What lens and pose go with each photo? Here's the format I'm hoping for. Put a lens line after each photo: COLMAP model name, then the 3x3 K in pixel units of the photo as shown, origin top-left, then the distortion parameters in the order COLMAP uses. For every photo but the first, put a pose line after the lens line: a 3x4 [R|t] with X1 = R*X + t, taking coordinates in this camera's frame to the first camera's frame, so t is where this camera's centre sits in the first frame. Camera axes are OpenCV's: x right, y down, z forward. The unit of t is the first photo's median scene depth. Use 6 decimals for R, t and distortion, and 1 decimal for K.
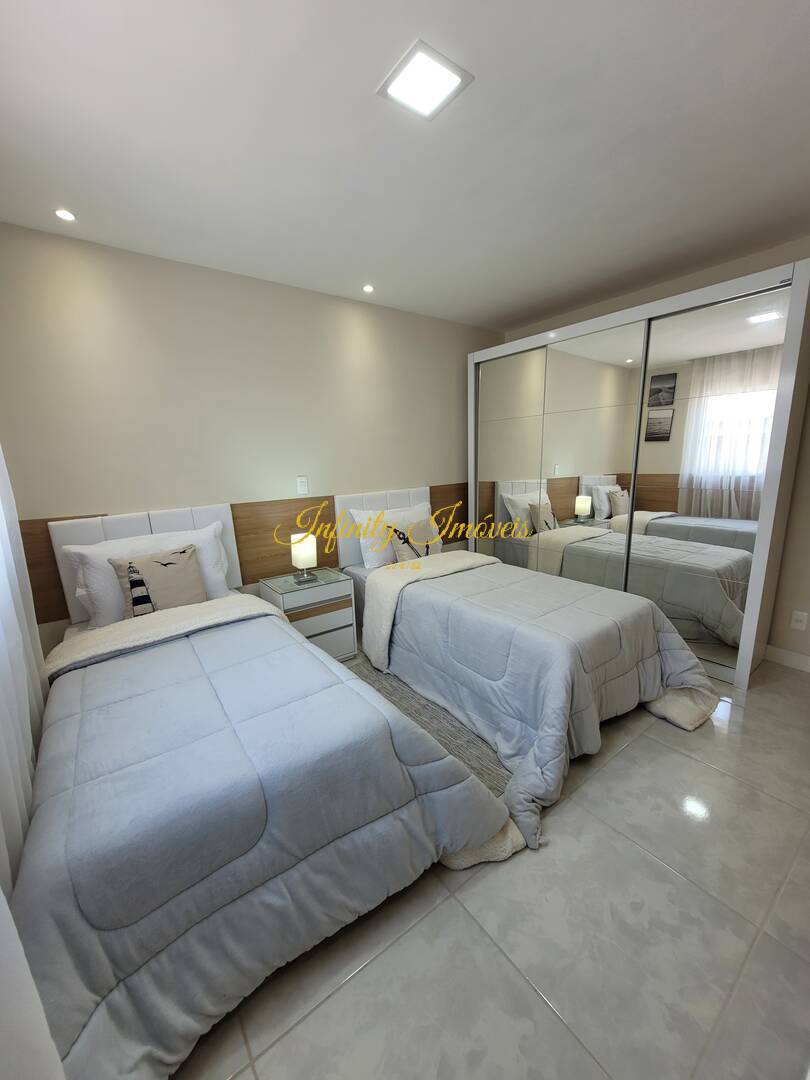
lens RADIAL K [[418.0, 0, 402.0], [0, 418.0, 548.0], [0, 0, 1]] dist [0.012353, 0.000042]
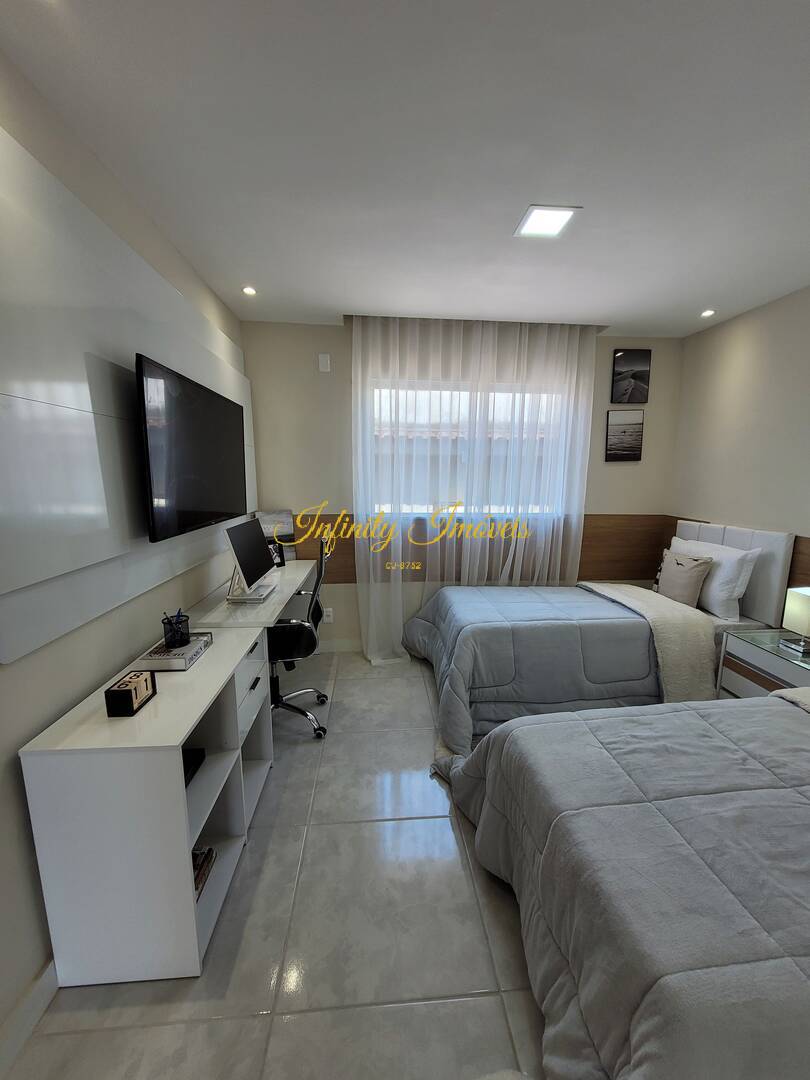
lens RADIAL K [[418.0, 0, 402.0], [0, 418.0, 548.0], [0, 0, 1]] dist [0.012353, 0.000042]
pose [[-0.537286, 0.161859, -0.827723, 1.093484], [-0.172728, 0.939493, 0.295835, -0.278902], [0.825524, 0.301919, -0.476818, 1.070609]]
